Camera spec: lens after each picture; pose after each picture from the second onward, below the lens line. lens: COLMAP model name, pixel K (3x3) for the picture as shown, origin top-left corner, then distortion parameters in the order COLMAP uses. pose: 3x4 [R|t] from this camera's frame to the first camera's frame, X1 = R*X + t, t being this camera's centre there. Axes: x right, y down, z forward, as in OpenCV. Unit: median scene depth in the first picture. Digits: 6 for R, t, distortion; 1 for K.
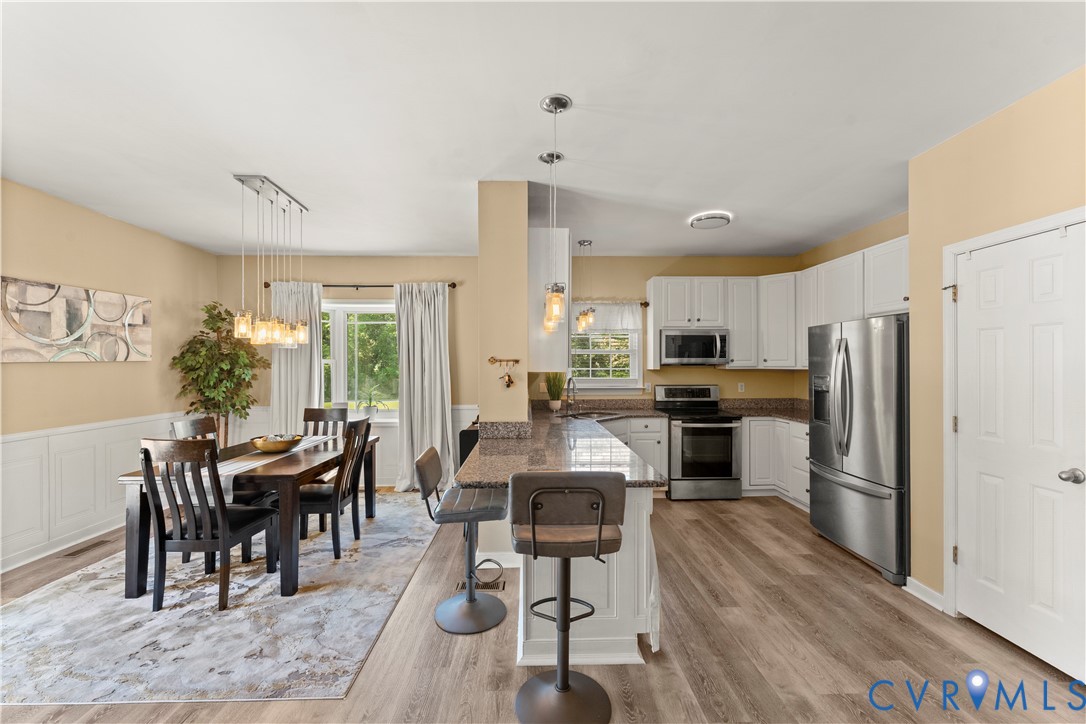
lens RADIAL K [[437.6, 0, 541.4], [0, 437.6, 365.3], [0, 0, 1]] dist [0.002714, -0.001592]
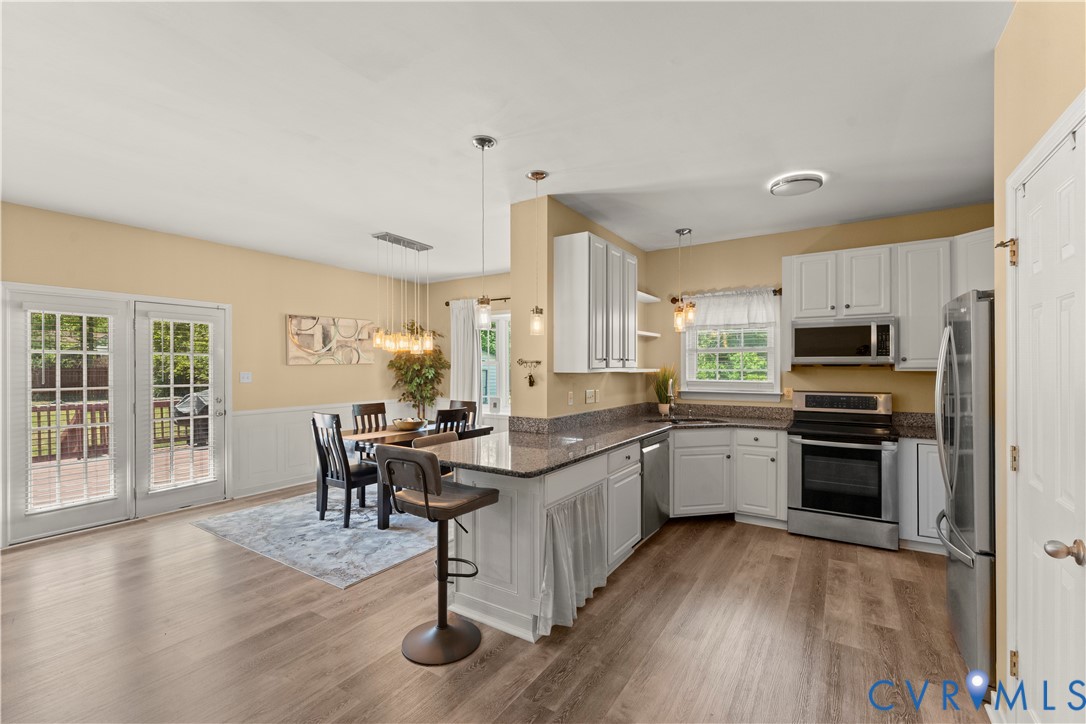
lens RADIAL K [[469.0, 0, 540.1], [0, 469.0, 365.9], [0, 0, 1]] dist [-0.000371, -0.001057]
pose [[0.821306, -0.001266, -0.570487, 0.417177], [0.000694, 0.999999, -0.001220, 0.000421], [0.570488, 0.000606, 0.821306, 0.028227]]
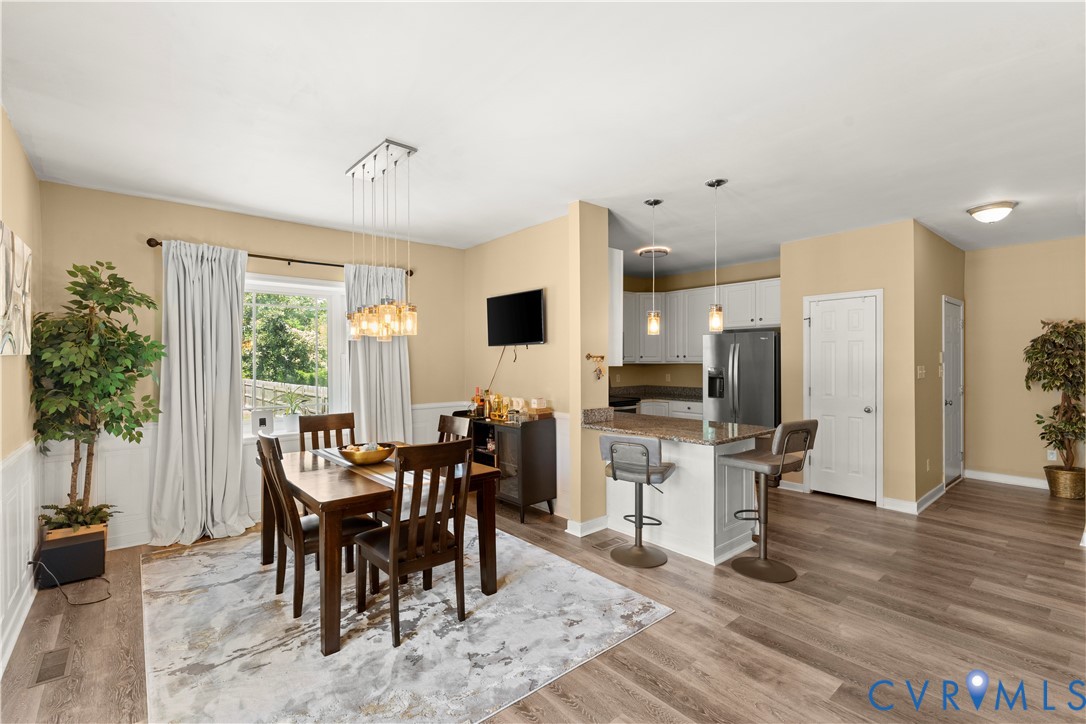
lens RADIAL K [[493.7, 0, 540.9], [0, 493.7, 362.2], [0, 0, 1]] dist [0.000428, 0.002218]
pose [[0.781320, -0.003142, 0.624123, -0.699479], [0.001915, 0.999995, 0.002637, 0.000045], [-0.624128, -0.000865, 0.781322, 0.035206]]
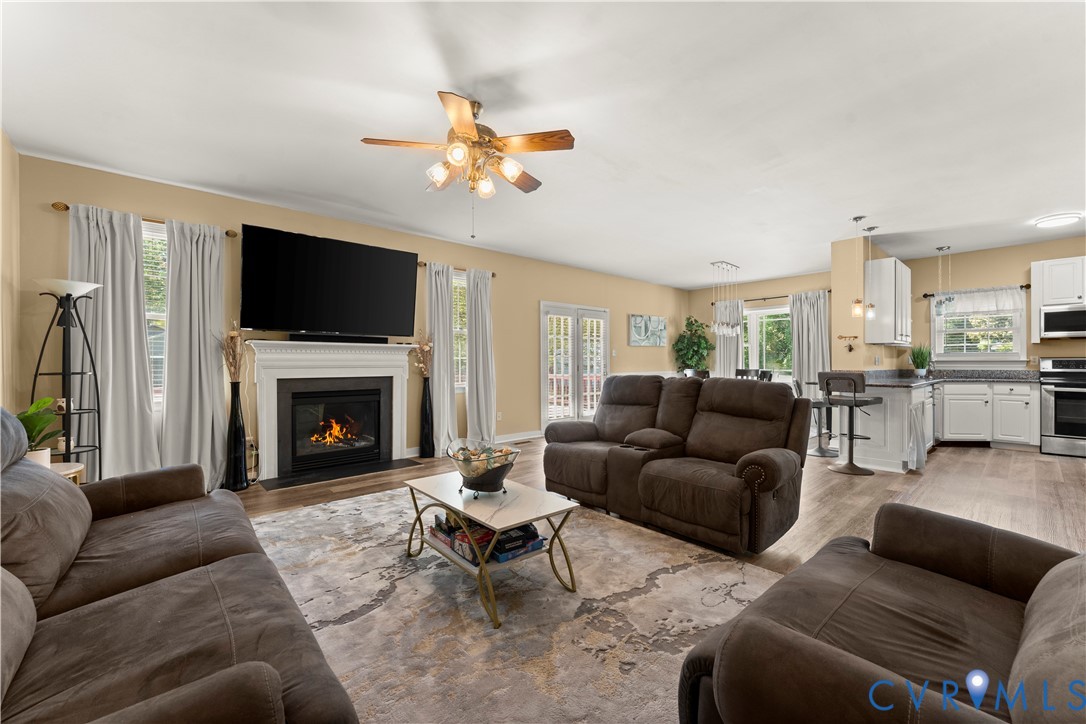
lens RADIAL K [[437.6, 0, 540.0], [0, 437.6, 360.0], [0, 0, 1]] dist [0.002714, -0.001592]
pose [[0.642134, -0.003846, -0.766583, 0.335426], [0.001436, 0.999992, -0.003814, 0.061586], [0.766591, 0.001348, 0.642134, -0.794635]]
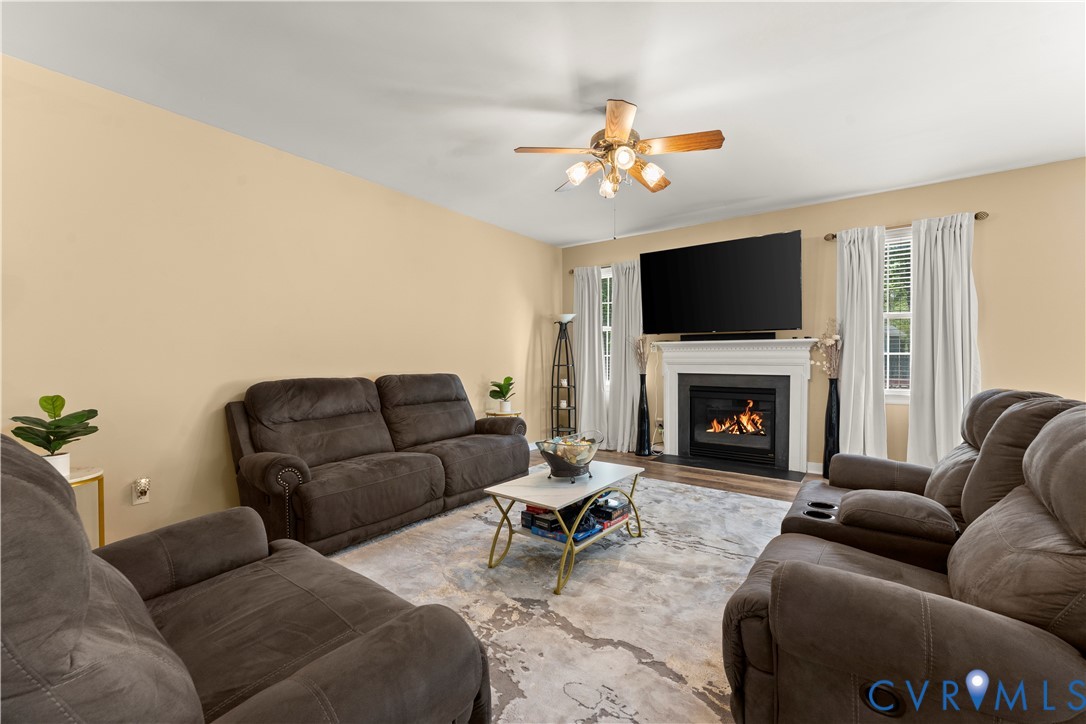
lens RADIAL K [[469.0, 0, 558.7], [0, 469.0, 361.0], [0, 0, 1]] dist [-0.000371, -0.001057]
pose [[-0.612238, 0.004119, -0.790662, 0.385749], [-0.000337, 0.999985, 0.005471, 0.060259], [0.790673, 0.003616, -0.612228, -0.159371]]
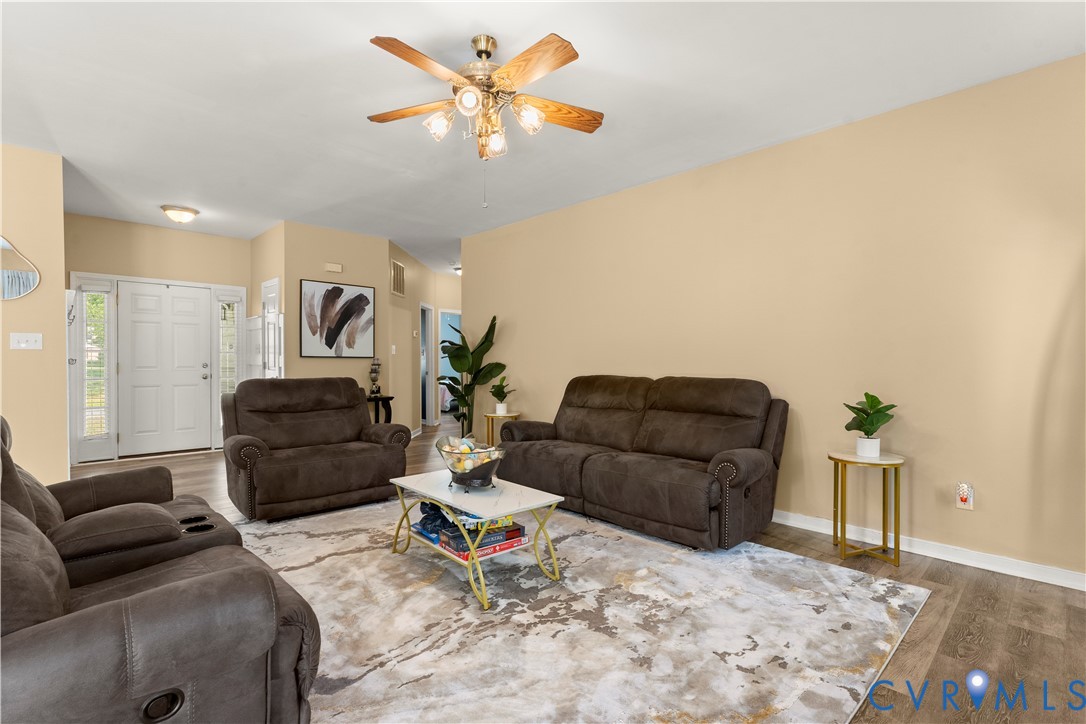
lens RADIAL K [[493.7, 0, 547.0], [0, 493.7, 367.9], [0, 0, 1]] dist [0.000428, 0.002218]
pose [[-0.673983, -0.012935, 0.738633, -0.628154], [0.000807, 0.999833, 0.018246, 0.056635], [-0.738746, 0.012893, -0.673860, -0.178875]]
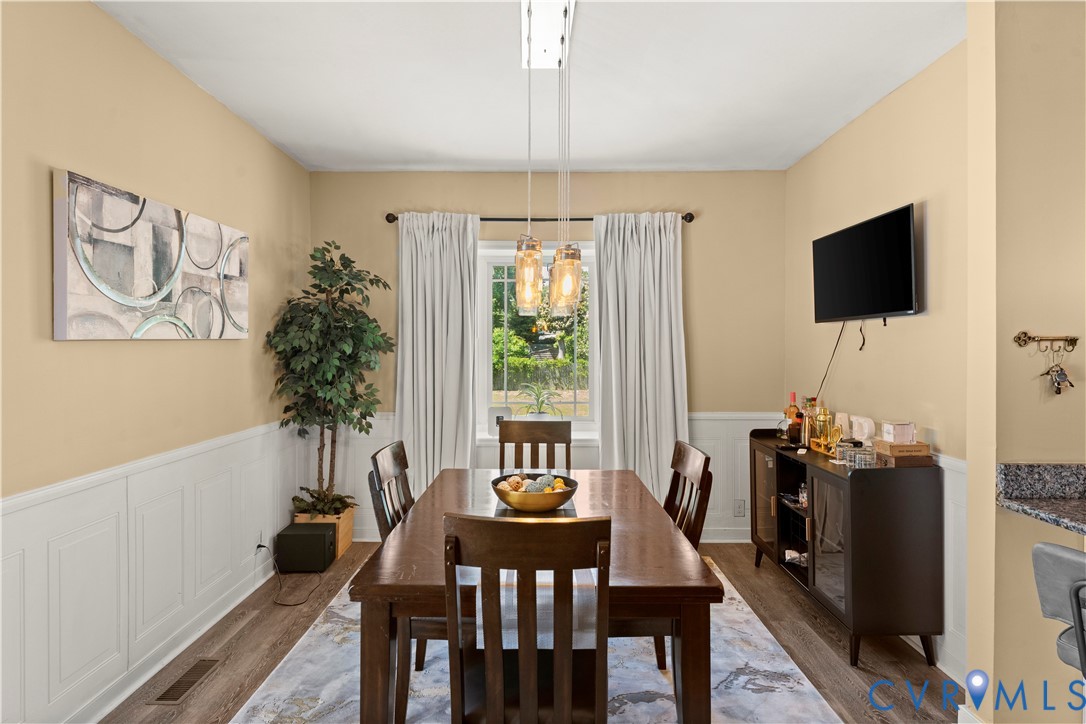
lens RADIAL K [[552.0, 0, 535.5], [0, 552.0, 348.5], [0, 0, 1]] dist [0.002331, -0.001807]
pose [[0.999353, 0.003736, -0.035782, -0.432493], [-0.003688, 0.999992, 0.001411, 0.000569], [0.035787, -0.001278, 0.999359, 0.243289]]
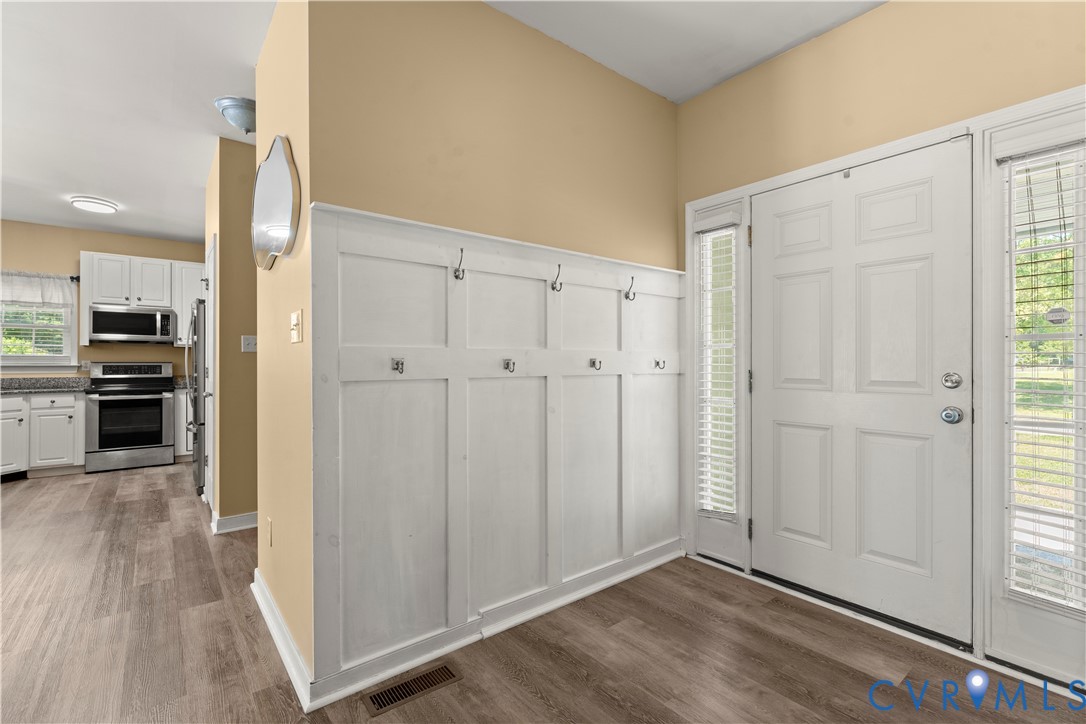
lens RADIAL K [[493.7, 0, 543.2], [0, 493.7, 363.8], [0, 0, 1]] dist [0.000428, 0.002218]
pose [[0.810082, 0.000789, 0.586316, 0.485812], [0.001304, 0.999994, -0.003147, 0.060448], [-0.586315, 0.003313, 0.810077, -0.552938]]
